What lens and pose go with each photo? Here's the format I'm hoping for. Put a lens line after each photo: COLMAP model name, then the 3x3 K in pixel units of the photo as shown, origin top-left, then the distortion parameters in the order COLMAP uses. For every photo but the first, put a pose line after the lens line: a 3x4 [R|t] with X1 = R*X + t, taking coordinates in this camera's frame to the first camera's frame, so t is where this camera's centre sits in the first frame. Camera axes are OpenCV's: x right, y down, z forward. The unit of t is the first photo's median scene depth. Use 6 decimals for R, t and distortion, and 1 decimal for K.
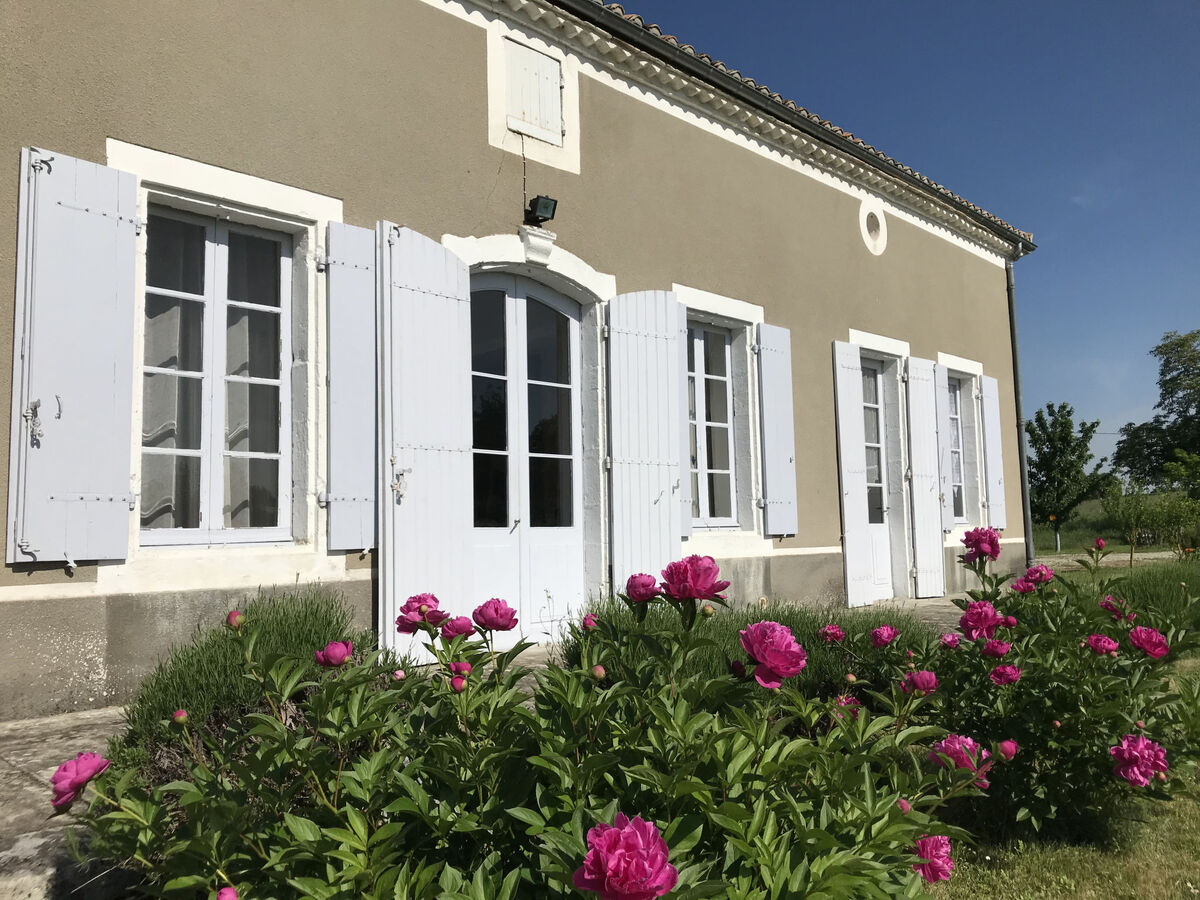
lens RADIAL K [[990.6, 0, 601.0], [0, 990.6, 422.2], [0, 0, 1]] dist [0.105300, -0.244967]
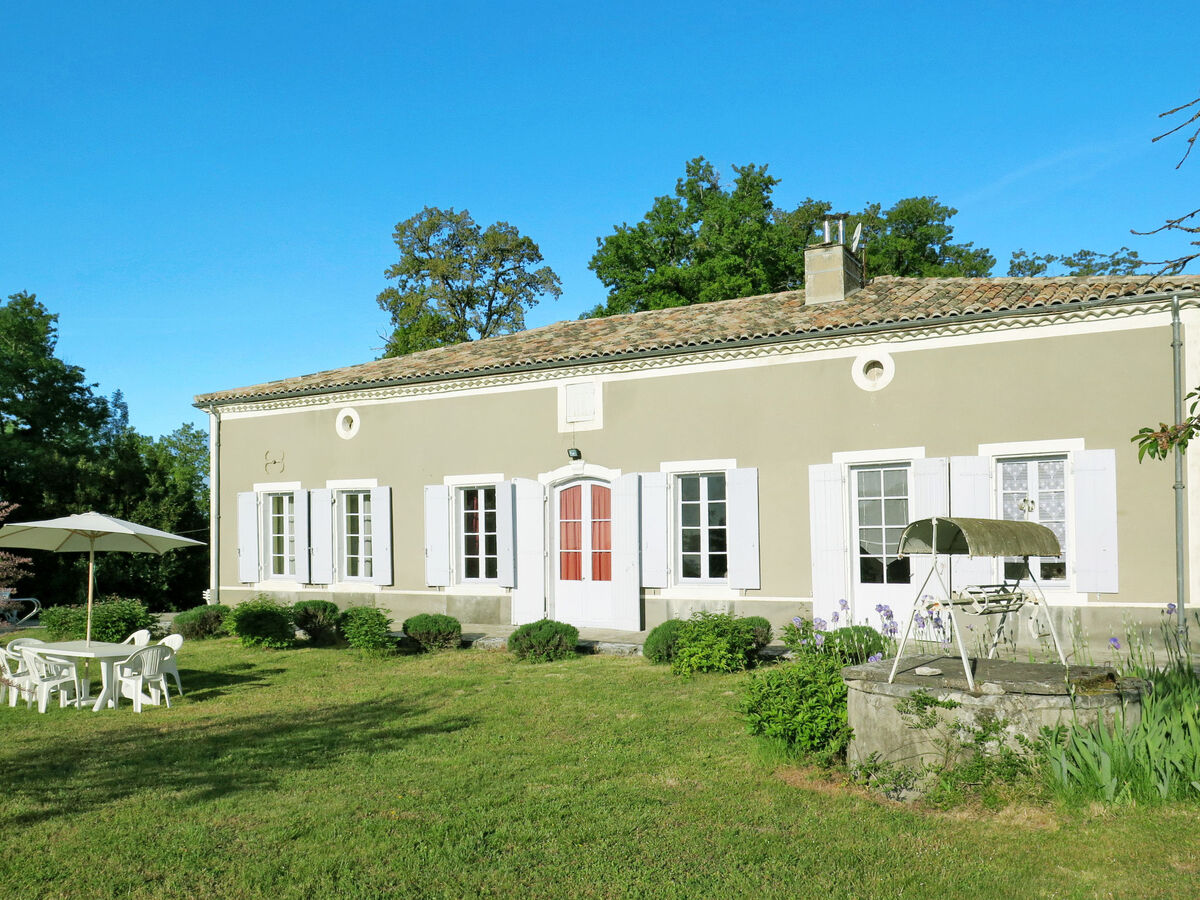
lens RADIAL K [[989.9, 0, 598.7], [0, 989.9, 541.9], [0, 0, 1]] dist [-0.000608, -0.001742]
pose [[0.248205, 0.005946, -0.968689, 2.204883], [0.103559, 0.994088, 0.032637, -0.063867], [0.963156, -0.108417, 0.246121, 0.408131]]
